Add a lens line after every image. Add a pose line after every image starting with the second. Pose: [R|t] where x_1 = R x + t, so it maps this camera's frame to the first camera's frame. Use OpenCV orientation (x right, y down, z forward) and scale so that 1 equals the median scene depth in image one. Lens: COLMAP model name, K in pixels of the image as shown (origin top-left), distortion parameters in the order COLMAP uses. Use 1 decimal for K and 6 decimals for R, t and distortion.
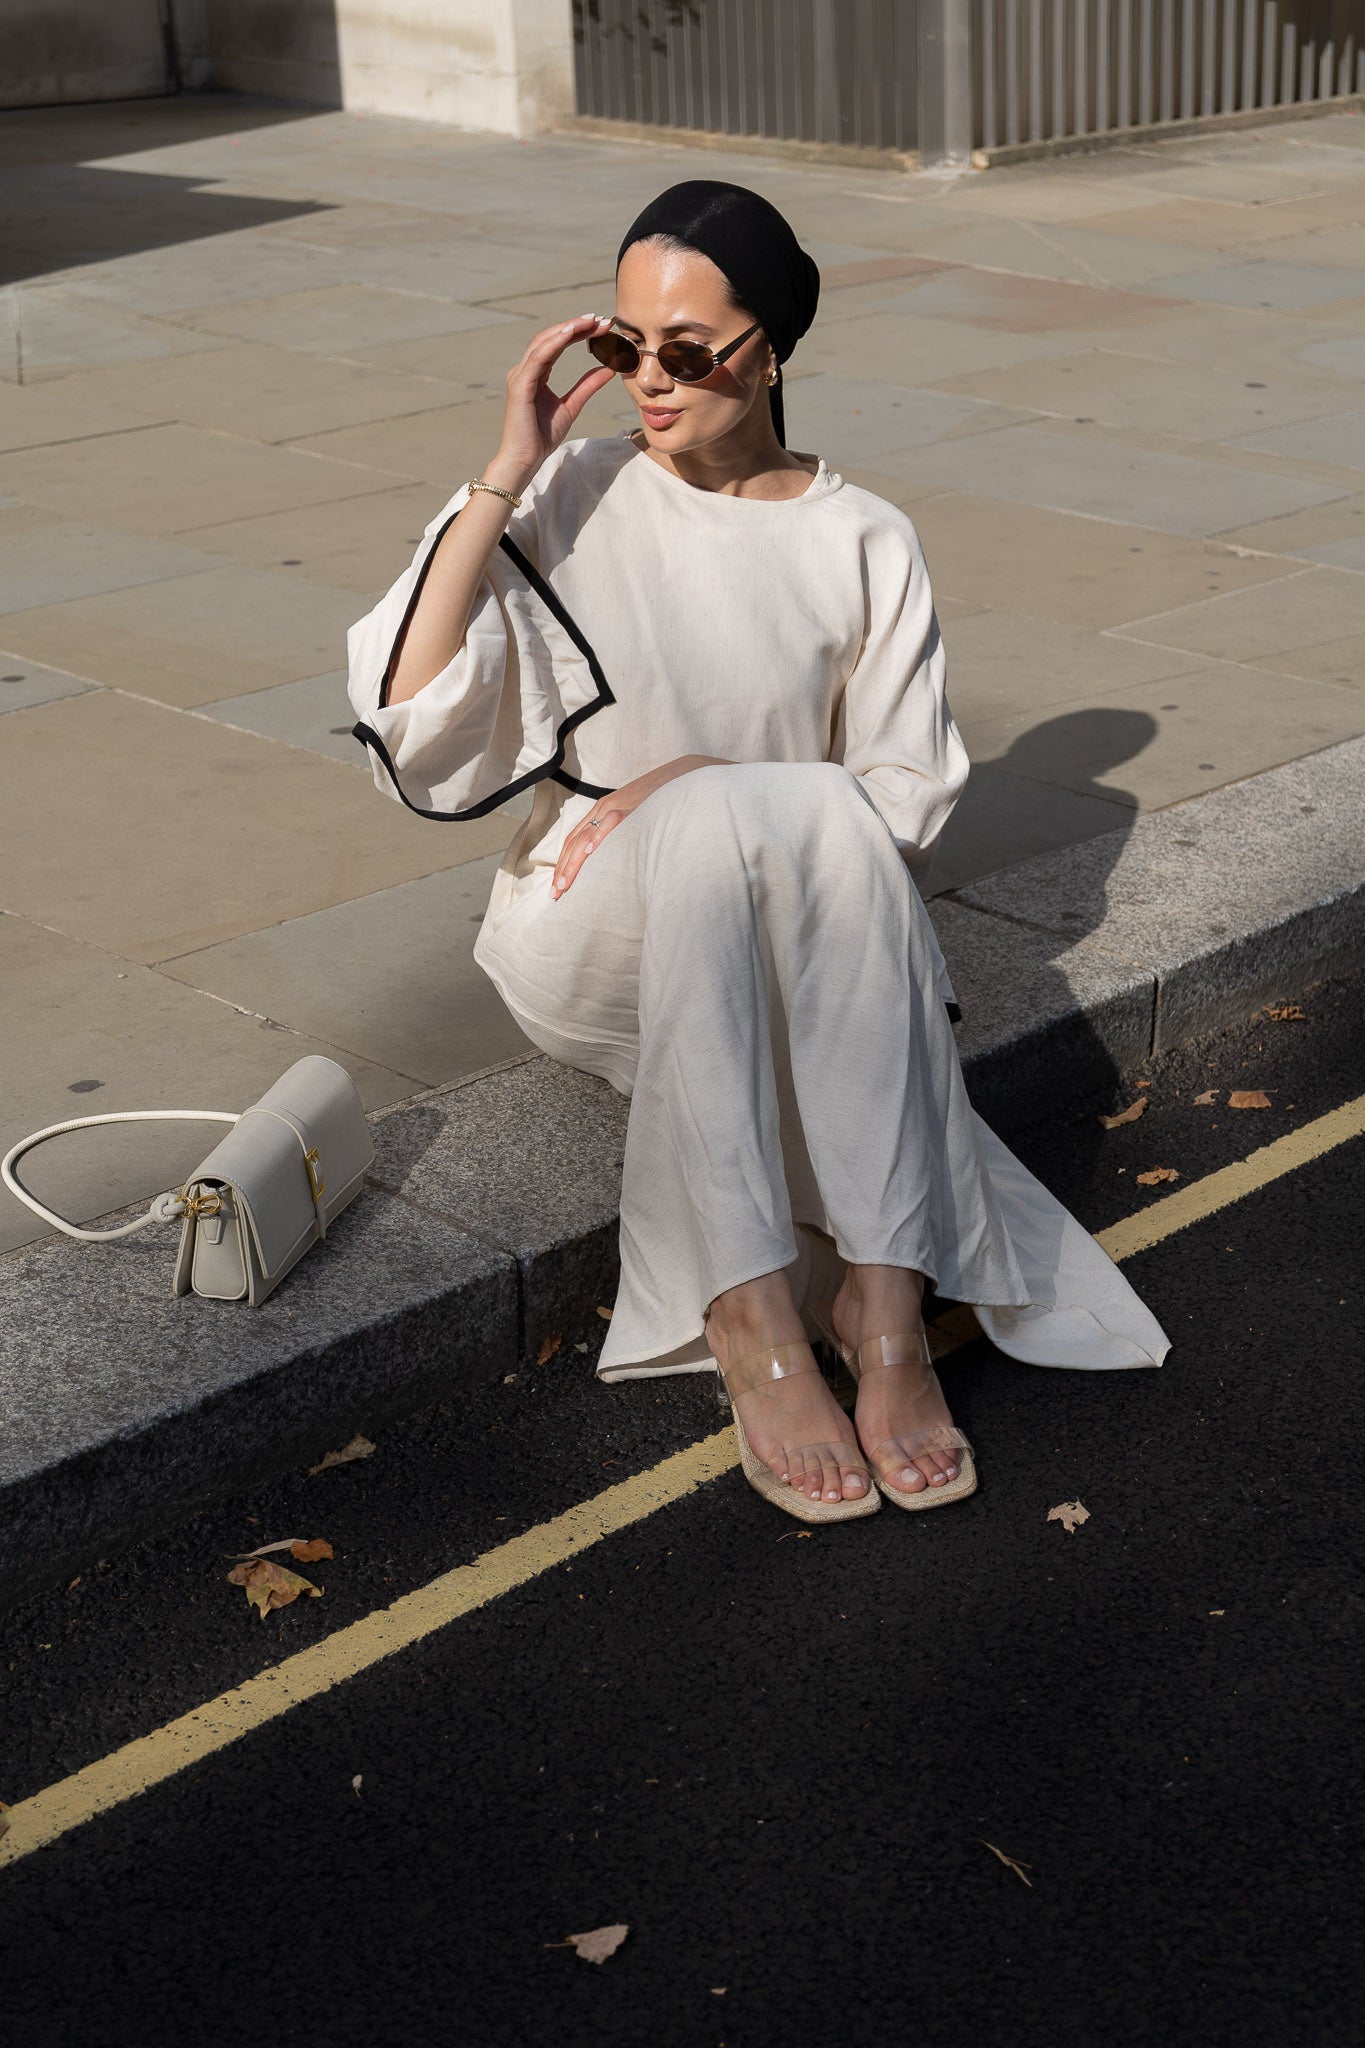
lens RADIAL K [[3475.0, 0, 652.2], [0, 3475.0, 1021.4], [0, 0, 1]] dist [-0.002246, 0.024652]
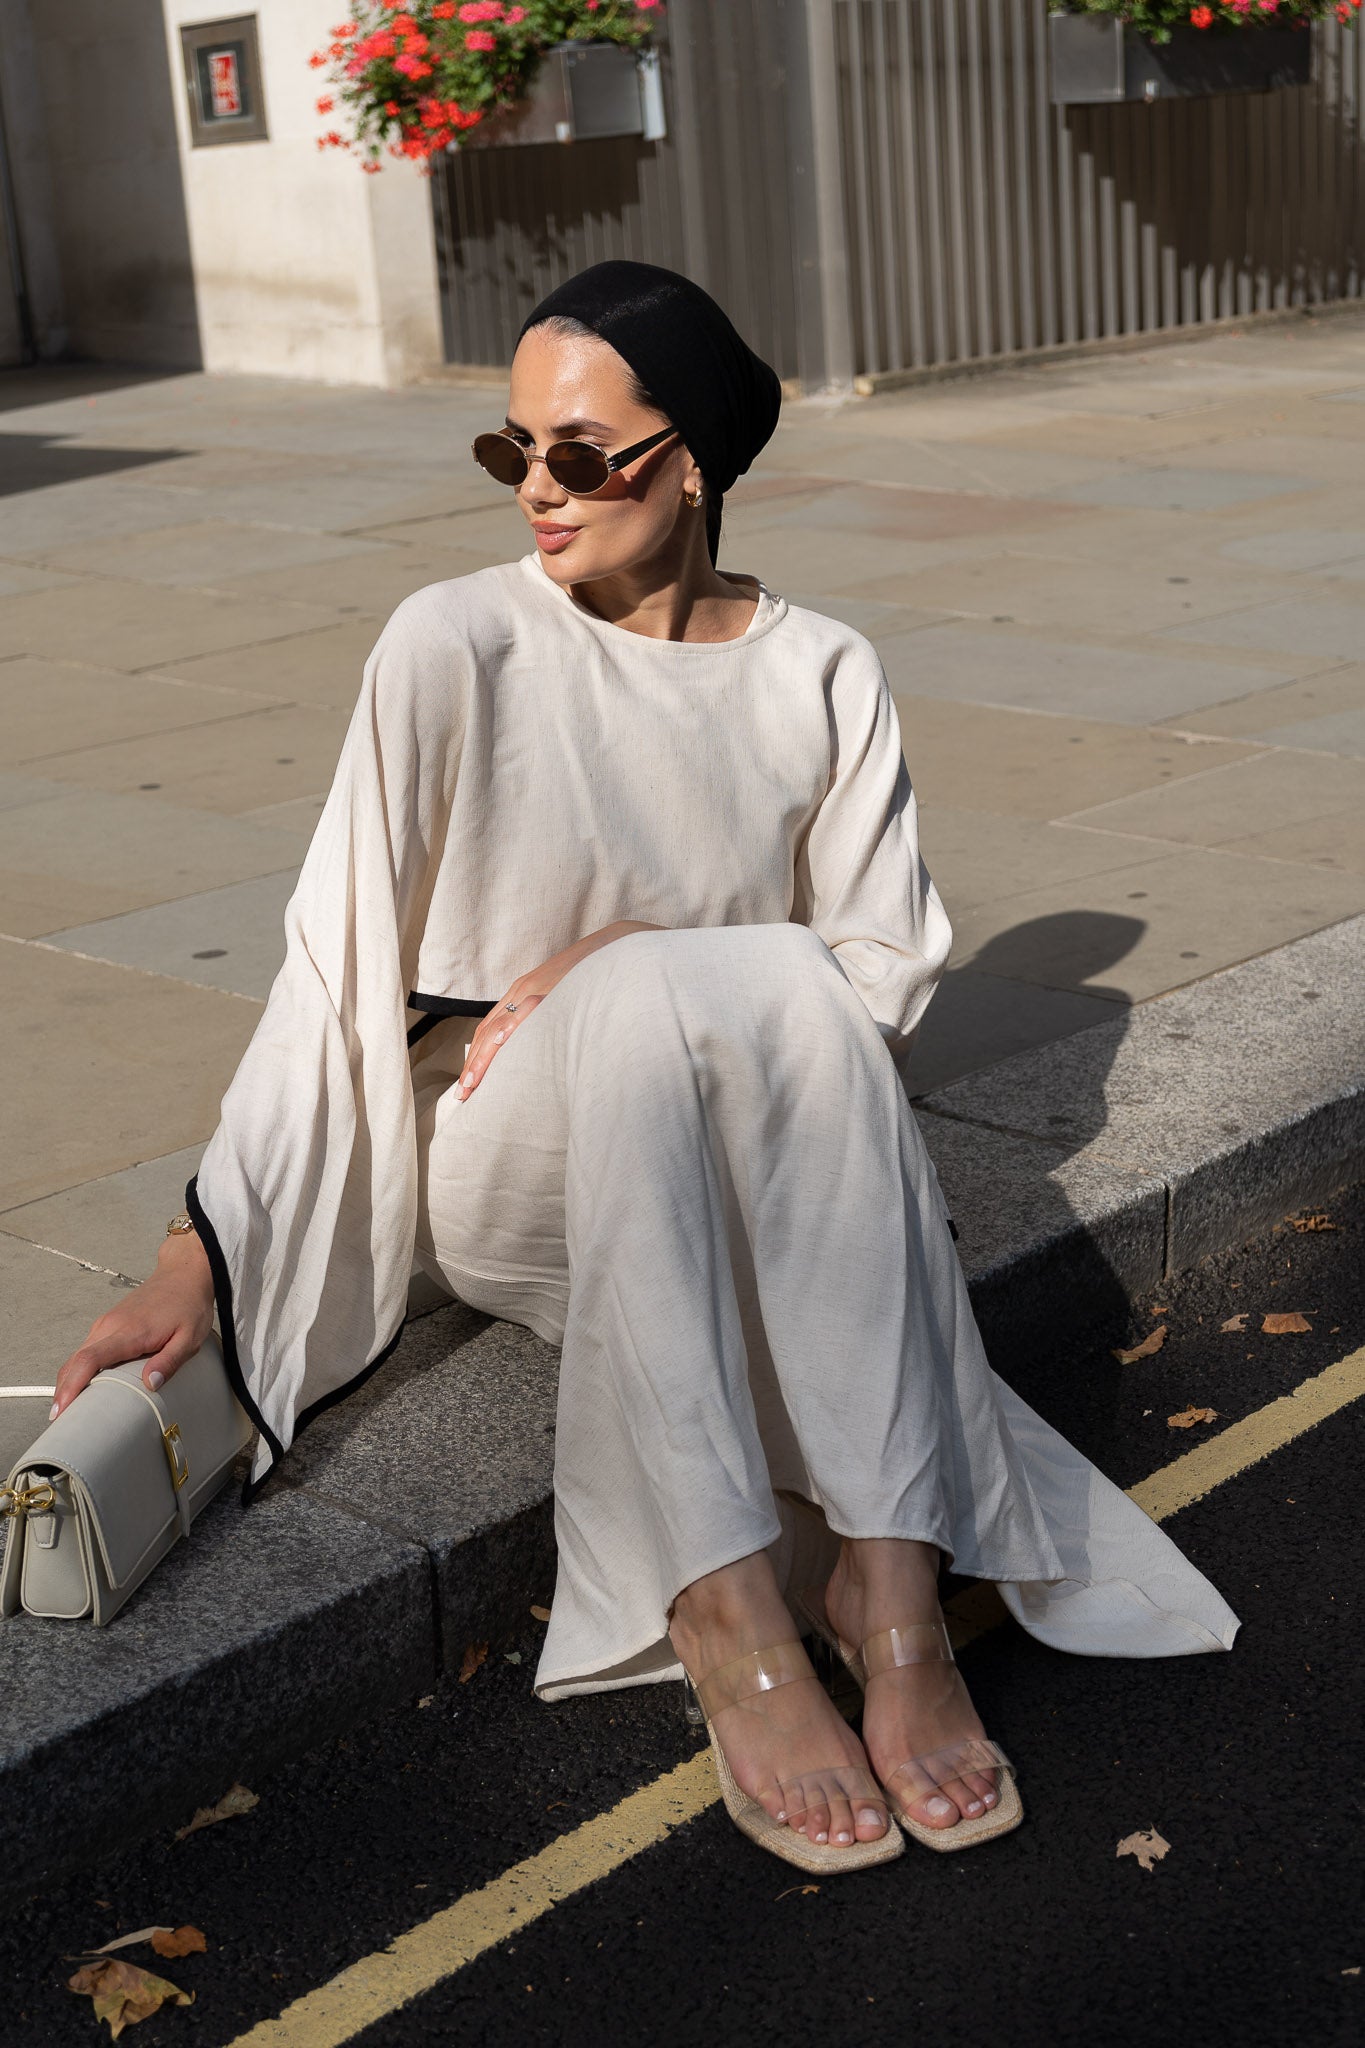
lens RADIAL K [[3475.0, 0, 652.2], [0, 3475.0, 1021.4], [0, 0, 1]] dist [-0.002246, 0.024652]
pose [[0.998715, -0.039437, 0.031838, -0.007937], [0.041883, 0.995897, -0.080219, 0.012626], [-0.028544, 0.081449, 0.996269, 0.182094]]
